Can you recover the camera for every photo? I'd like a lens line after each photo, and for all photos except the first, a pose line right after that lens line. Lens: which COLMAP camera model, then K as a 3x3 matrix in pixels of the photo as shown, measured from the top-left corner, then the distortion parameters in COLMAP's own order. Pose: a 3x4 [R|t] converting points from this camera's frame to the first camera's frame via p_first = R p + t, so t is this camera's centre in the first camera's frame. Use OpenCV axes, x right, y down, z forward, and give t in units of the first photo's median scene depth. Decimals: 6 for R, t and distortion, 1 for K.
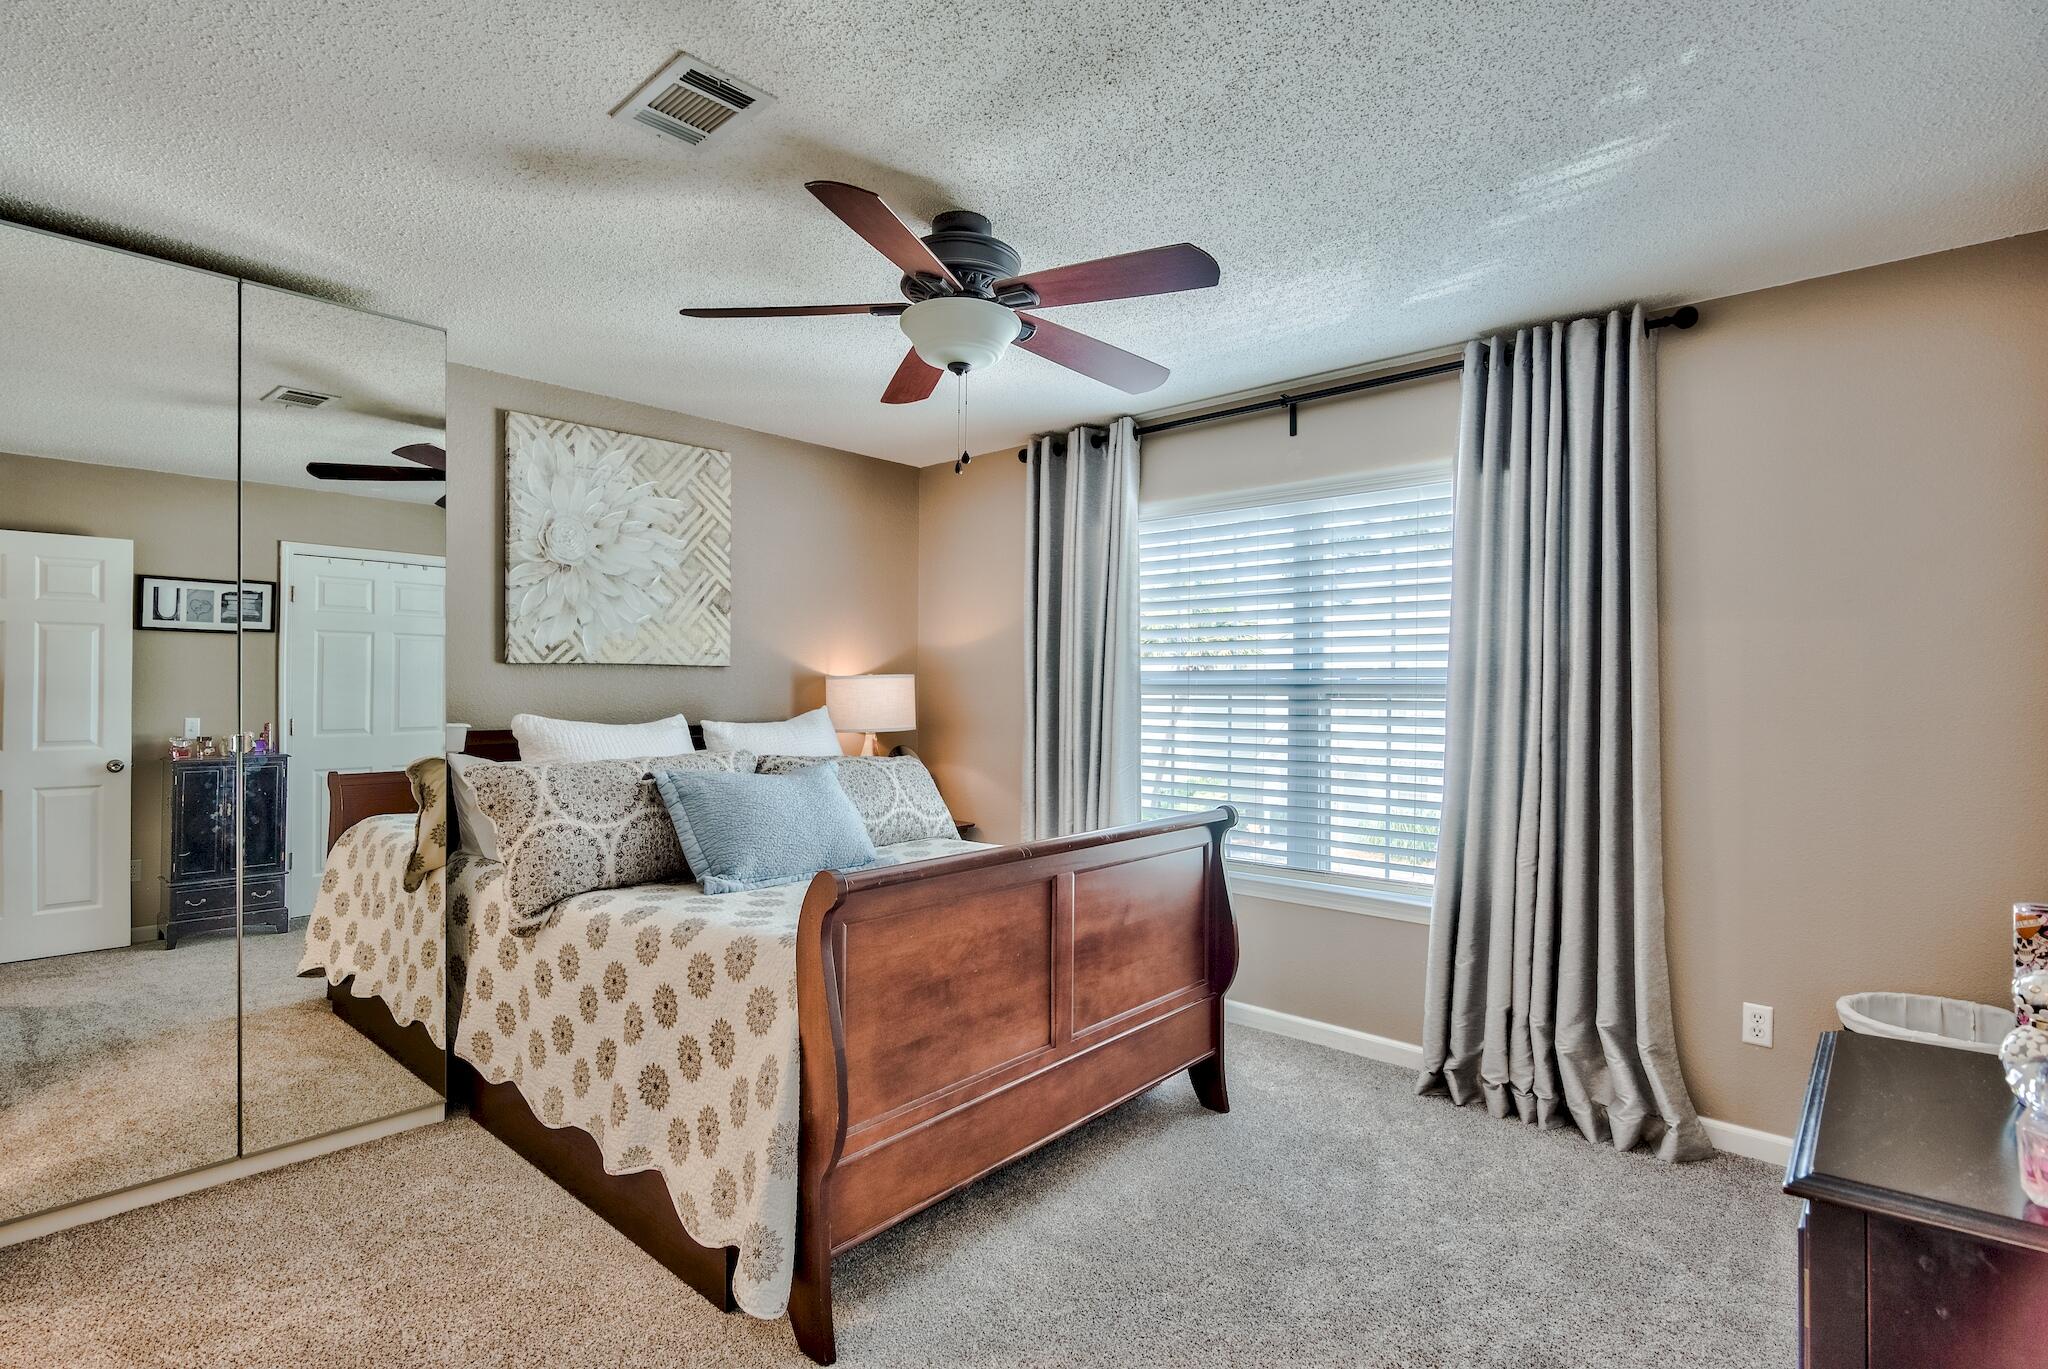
lens RADIAL K [[1002.9, 0, 1010.6], [0, 1002.9, 693.7], [0, 0, 1]] dist [-0.004802, 0.002565]
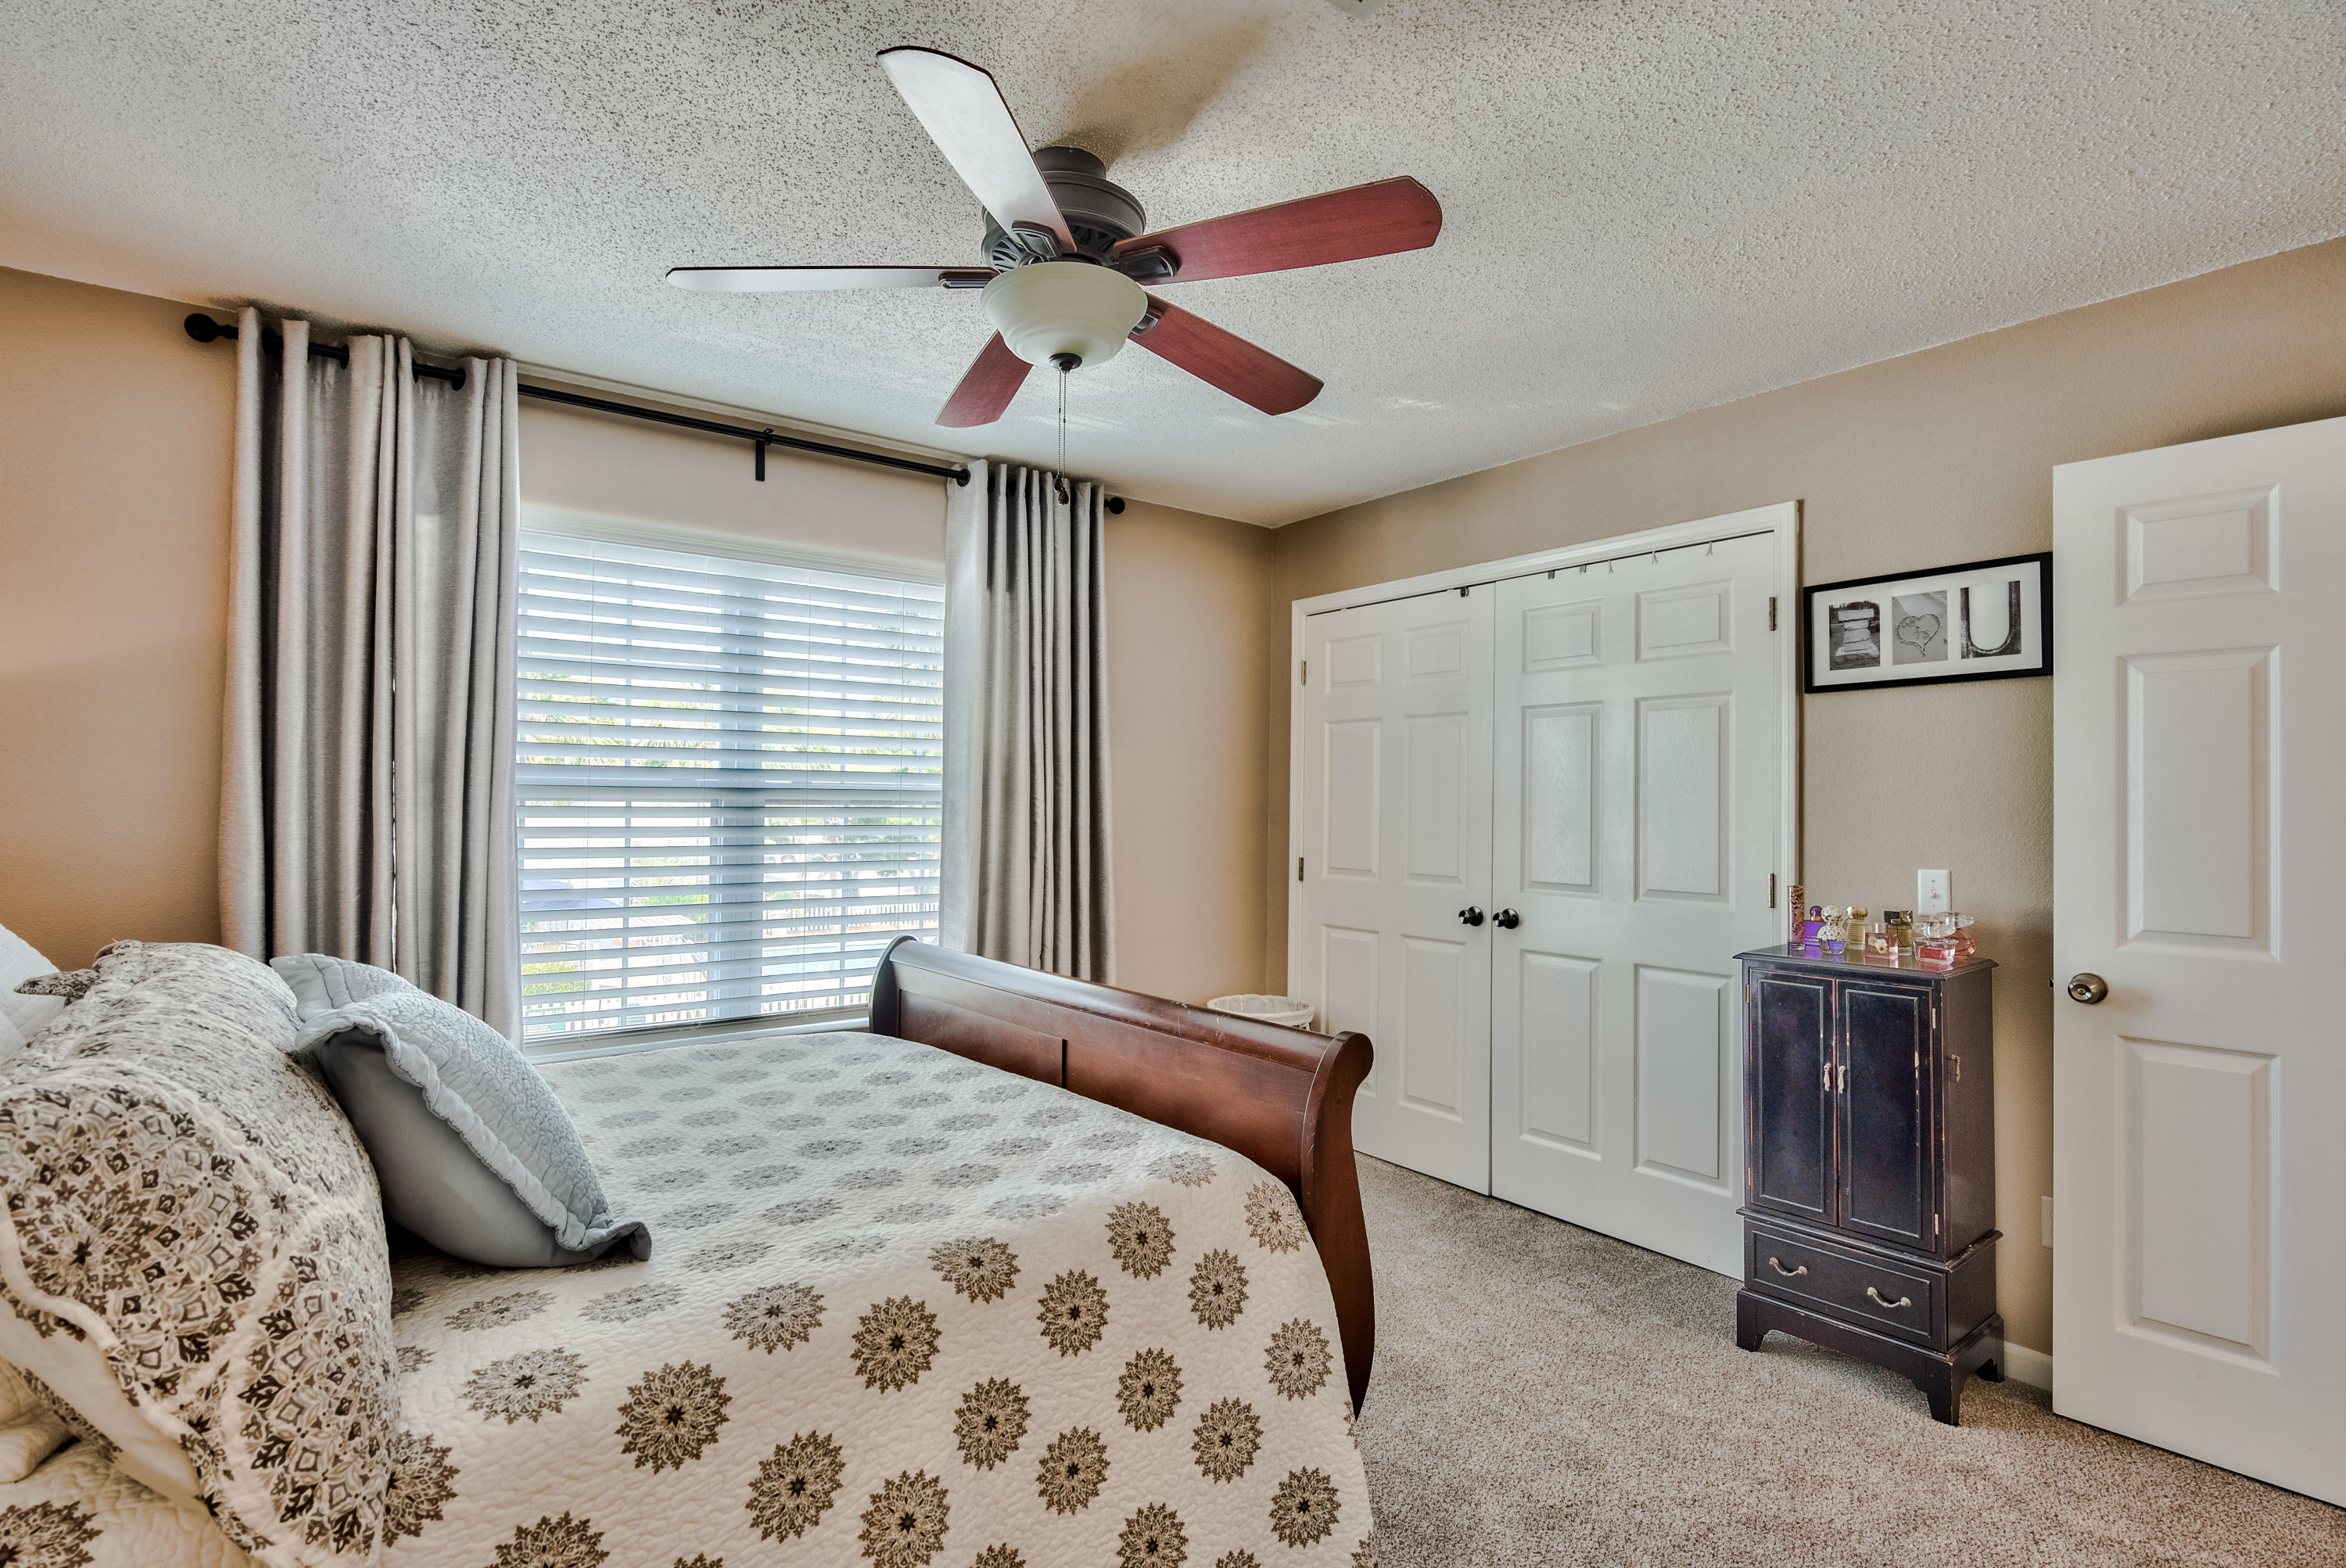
lens RADIAL K [[1148.9, 0, 1157.3], [0, 1148.9, 785.0], [0, 0, 1]] dist [-0.004802, 0.002565]
pose [[0.185067, 0.013951, 0.982627, -0.566367], [-0.005913, 0.999897, -0.013083, -0.001445], [-0.982708, -0.003390, 0.185131, 0.512015]]
